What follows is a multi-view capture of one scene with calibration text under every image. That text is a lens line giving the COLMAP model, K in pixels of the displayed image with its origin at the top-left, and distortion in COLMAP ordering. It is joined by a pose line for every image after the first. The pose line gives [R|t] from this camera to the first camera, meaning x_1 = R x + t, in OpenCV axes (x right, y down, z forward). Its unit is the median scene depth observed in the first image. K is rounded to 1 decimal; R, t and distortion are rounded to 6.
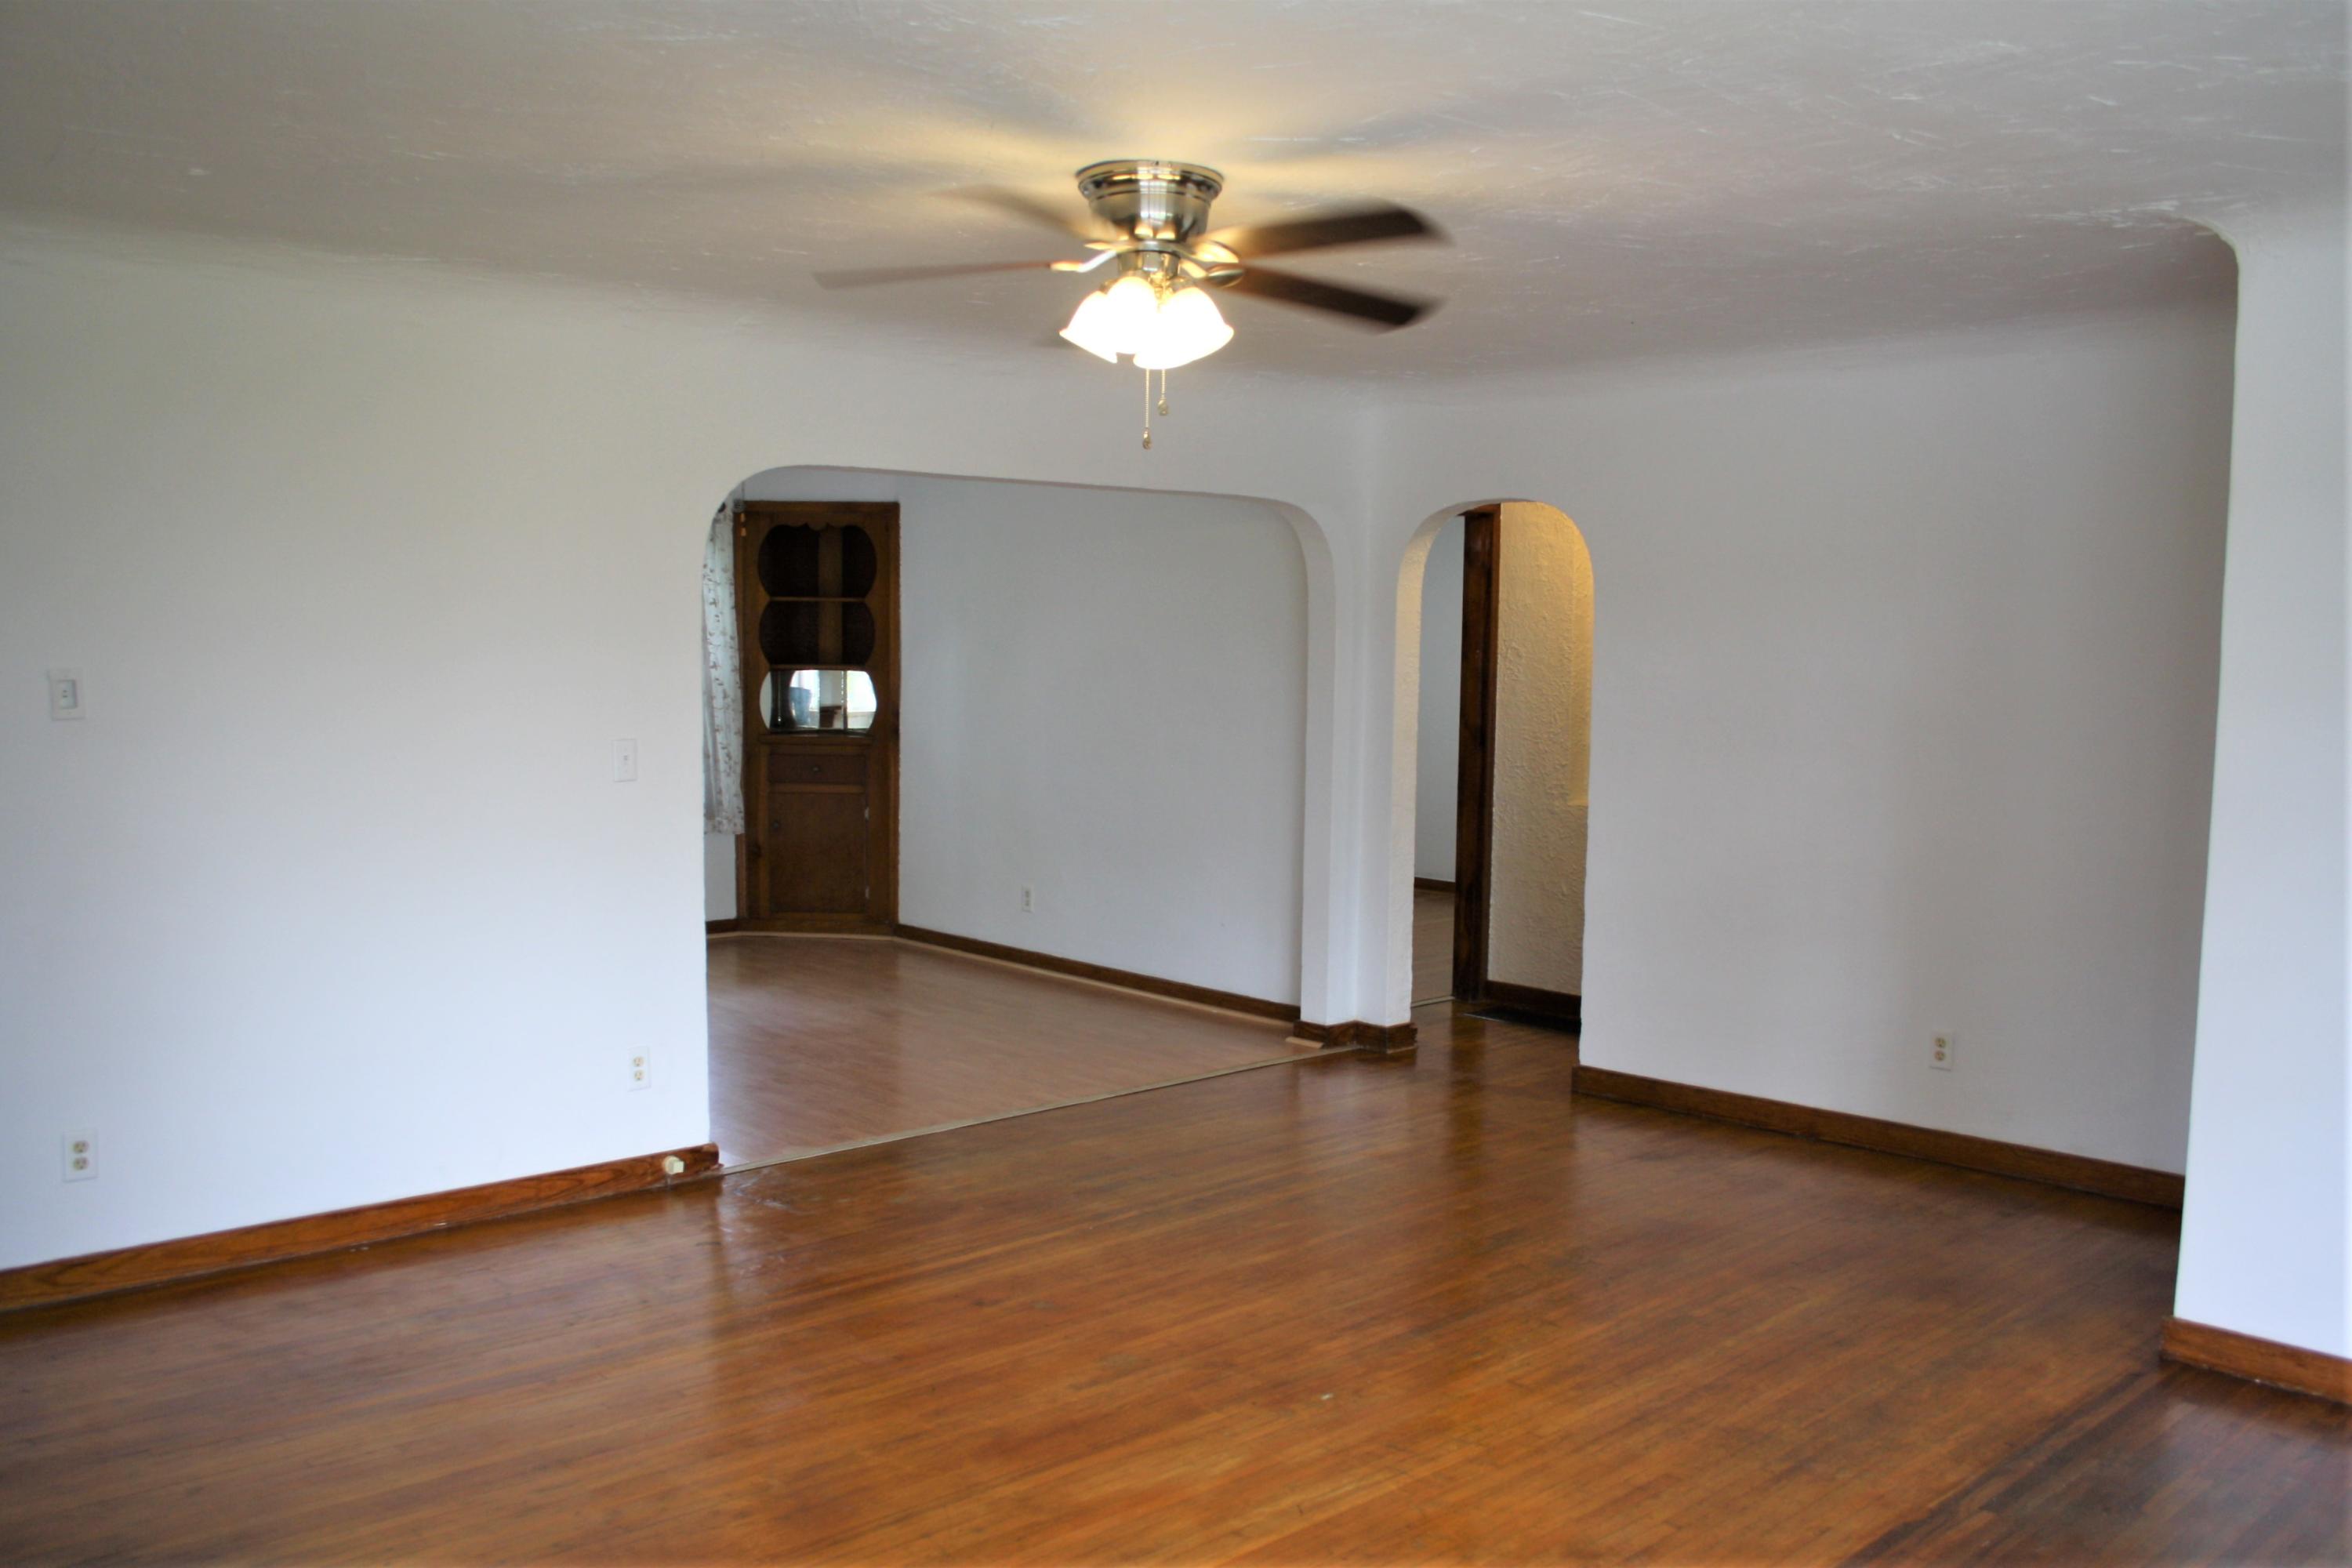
lens RADIAL K [[2028.0, 0, 1164.1], [0, 2028.0, 797.8], [0, 0, 1]] dist [-0.094429, 0.005756]
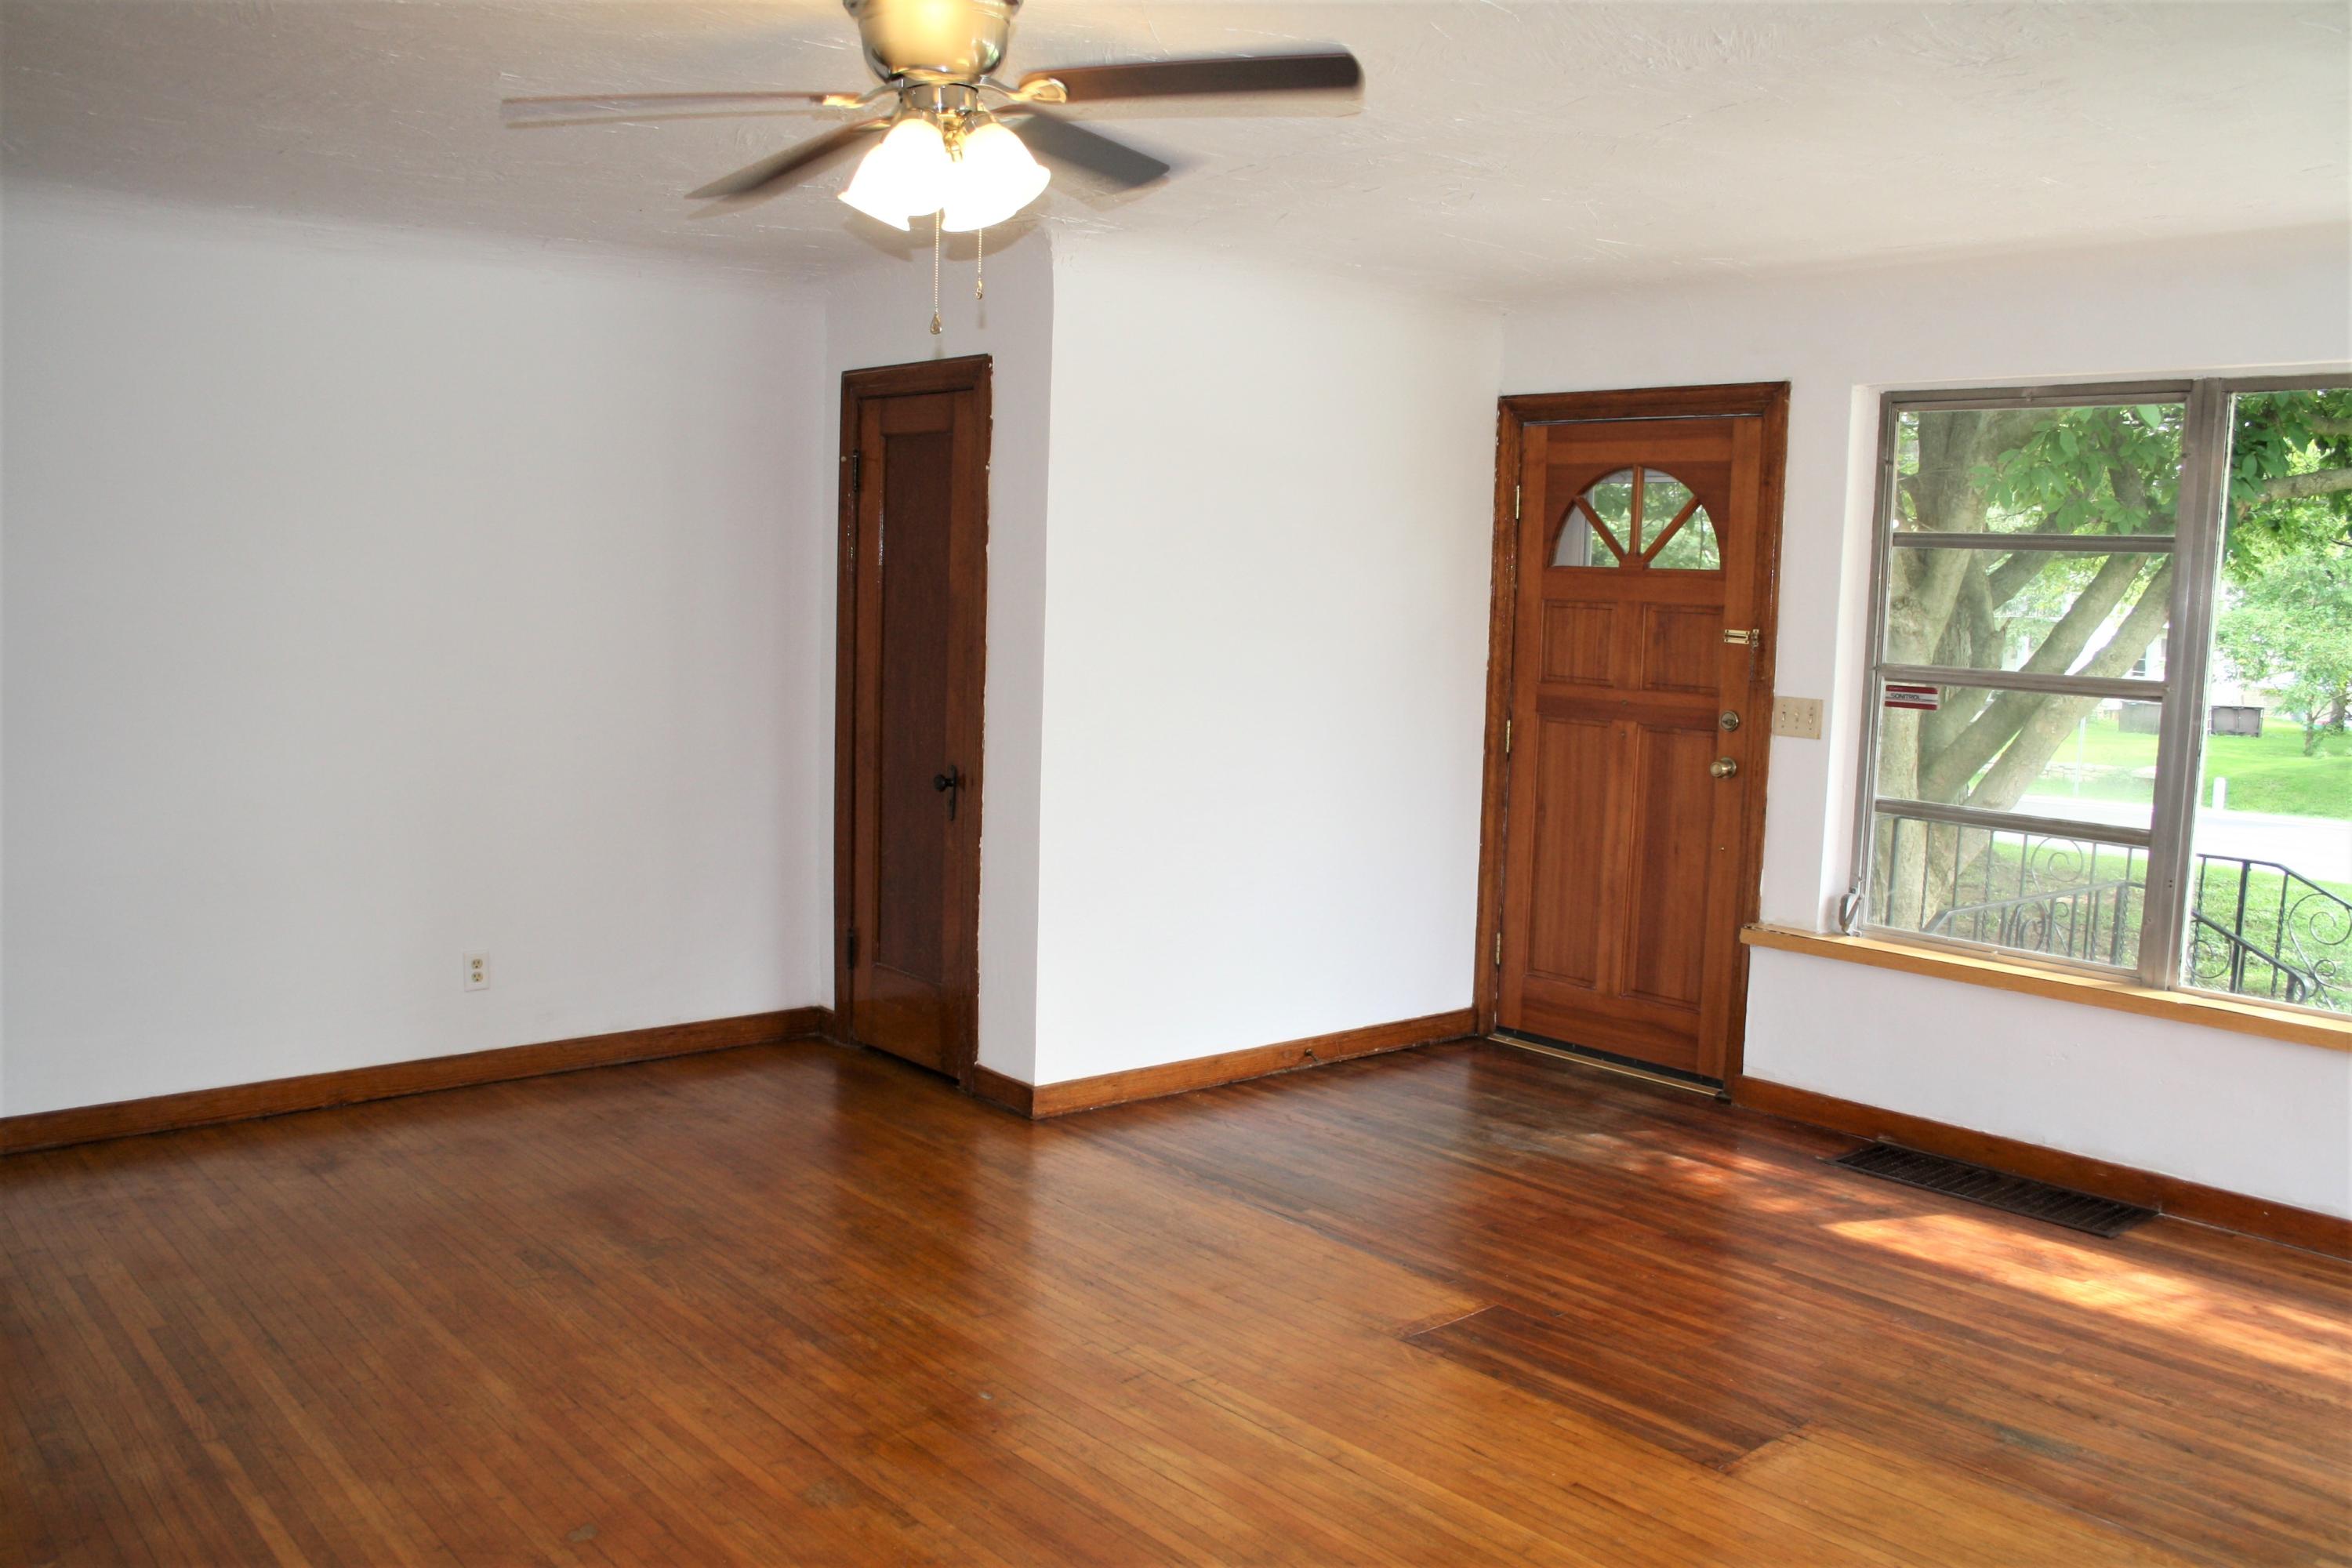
lens RADIAL K [[2028.0, 0, 1163.0], [0, 2028.0, 775.0], [0, 0, 1]] dist [-0.094429, 0.005756]
pose [[0.054055, -0.113733, 0.992040, -0.737791], [0.058225, 0.992161, 0.110575, -0.077697], [-0.996839, 0.051784, 0.060253, 0.780523]]
